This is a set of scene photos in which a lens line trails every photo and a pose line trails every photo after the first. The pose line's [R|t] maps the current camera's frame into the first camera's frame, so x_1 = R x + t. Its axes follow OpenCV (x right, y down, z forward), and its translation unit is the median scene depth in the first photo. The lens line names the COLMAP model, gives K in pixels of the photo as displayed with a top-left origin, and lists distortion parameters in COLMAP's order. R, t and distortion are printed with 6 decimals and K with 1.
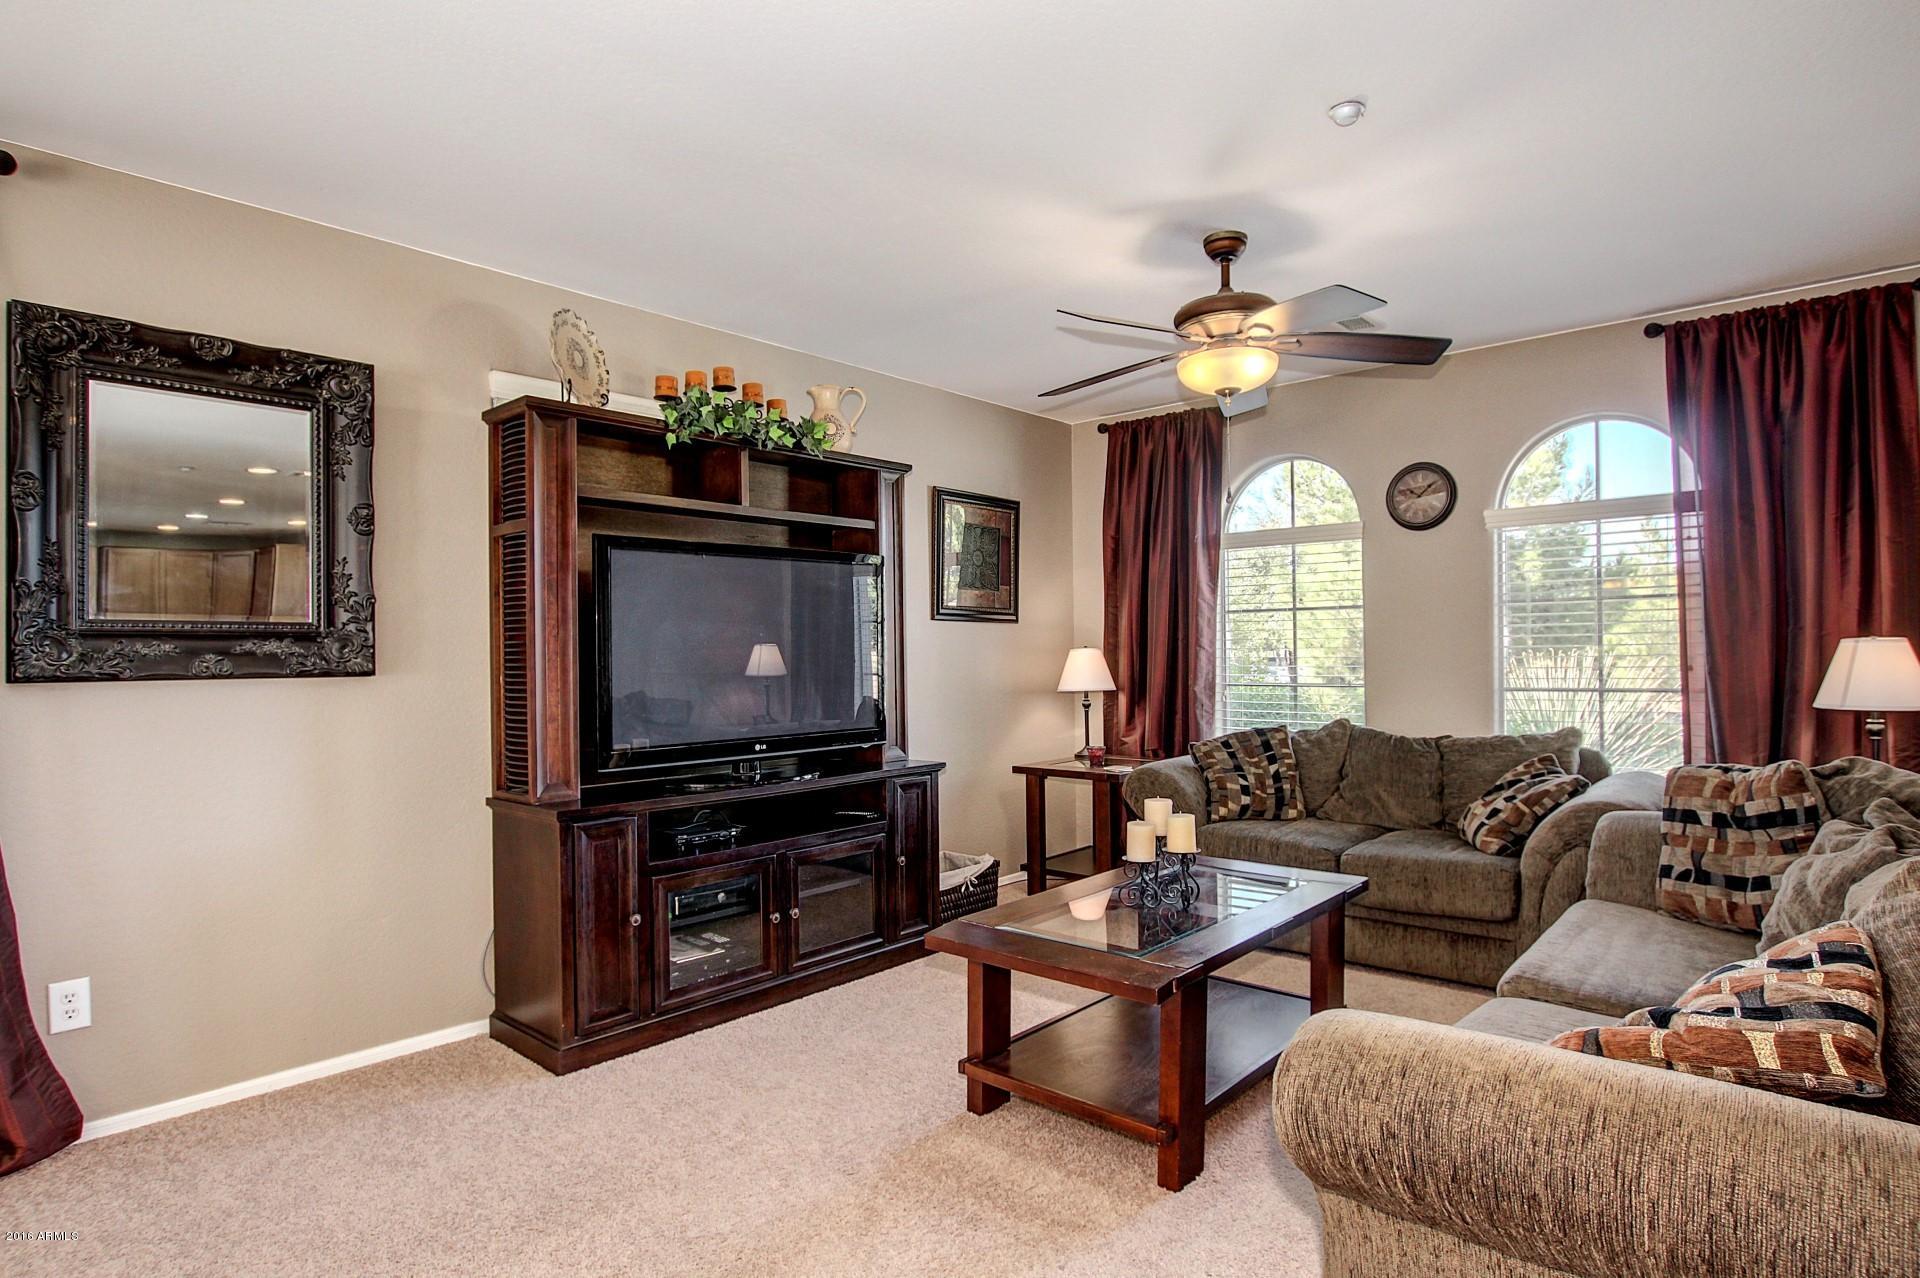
lens RADIAL K [[1016.0, 0, 952.8], [0, 1016.0, 654.2], [0, 0, 1]] dist [-0.023665, -0.000188]
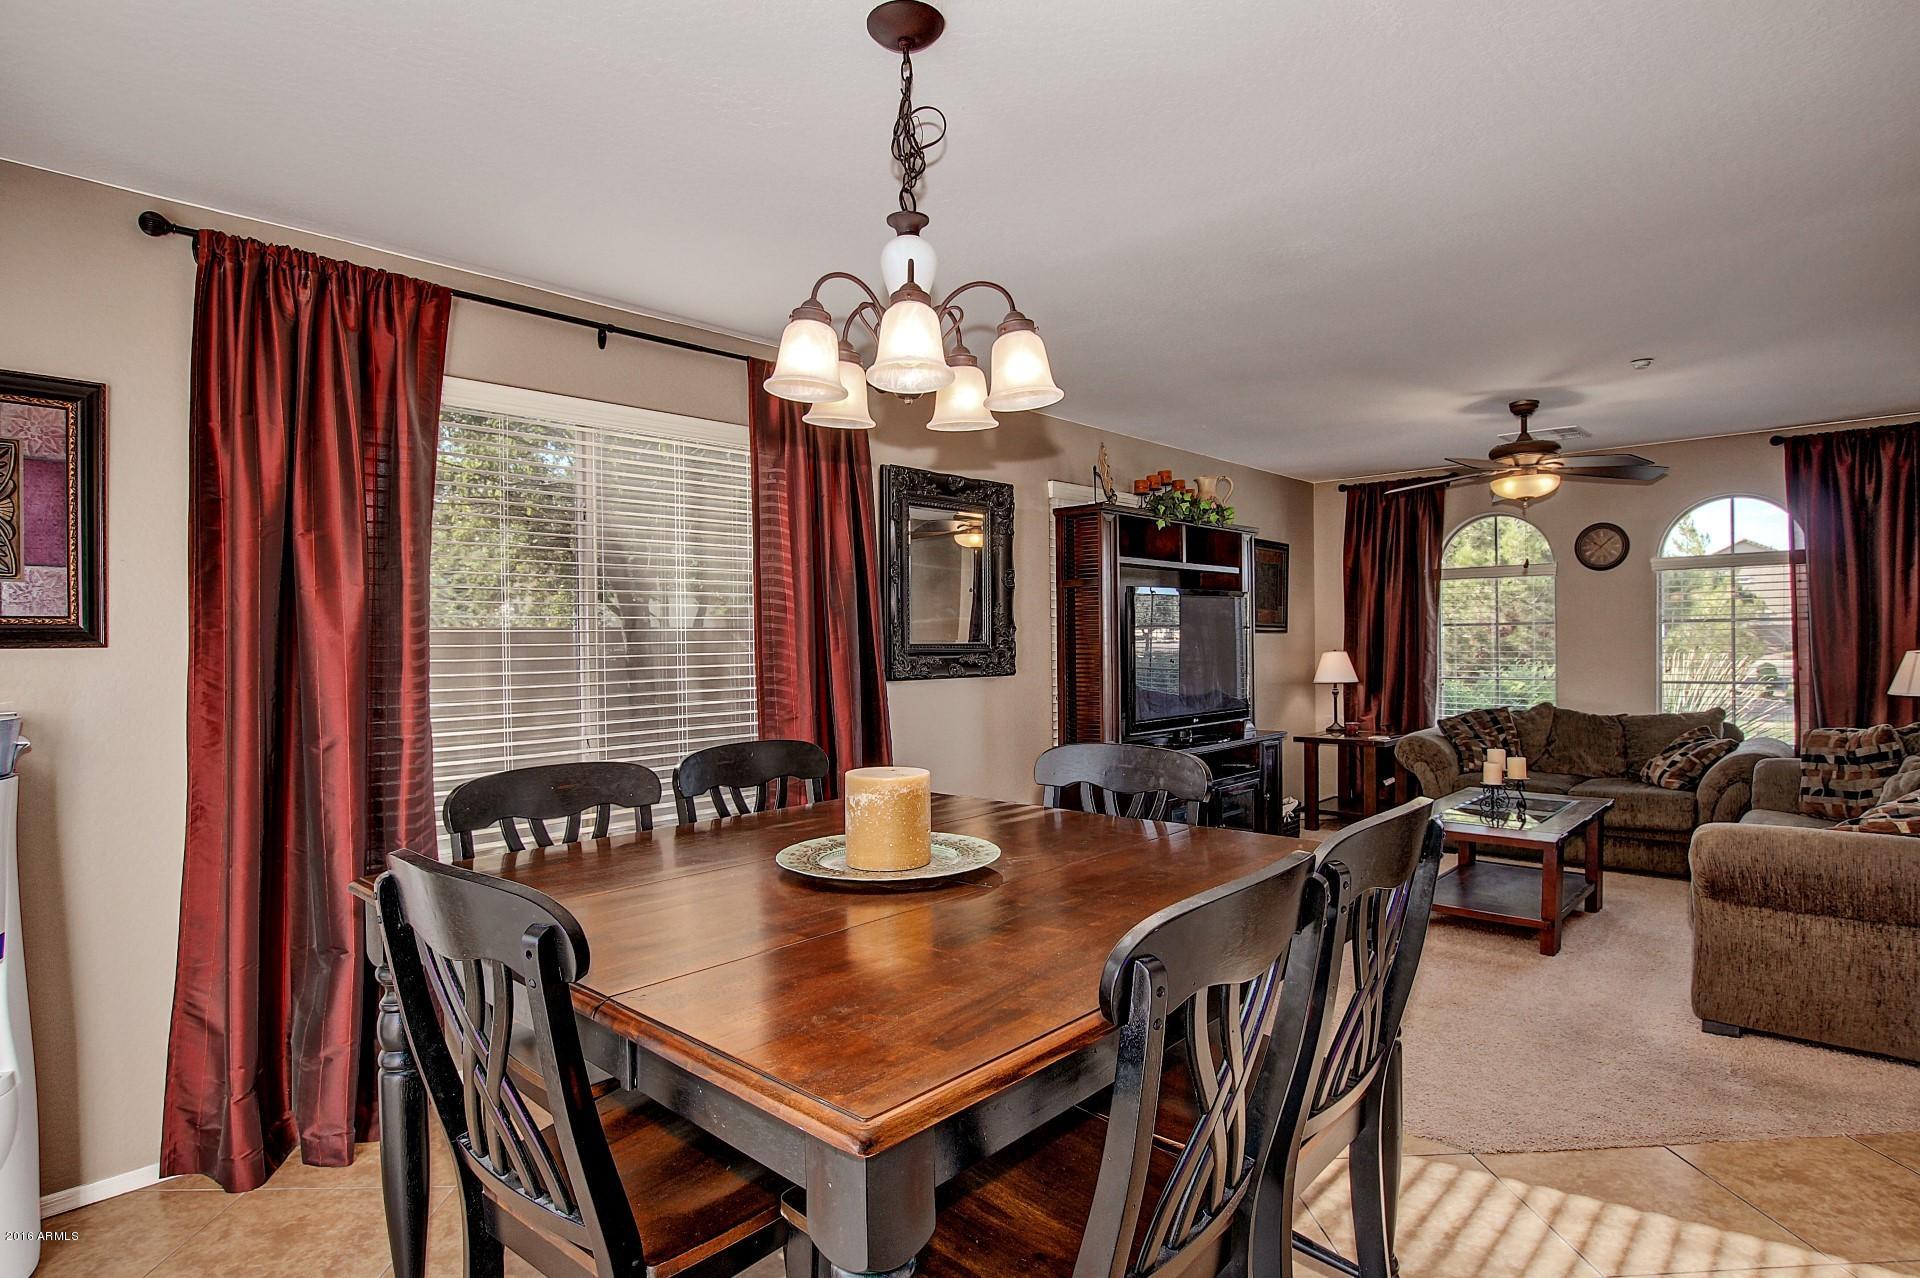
lens RADIAL K [[997.5, 0, 961.5], [0, 997.5, 653.0], [0, 0, 1]] dist [-0.020039, -0.001853]
pose [[0.999833, -0.000032, -0.018288, -0.502900], [0.000215, 0.999950, 0.009996, -0.024557], [0.018287, -0.009998, 0.999783, -0.500314]]
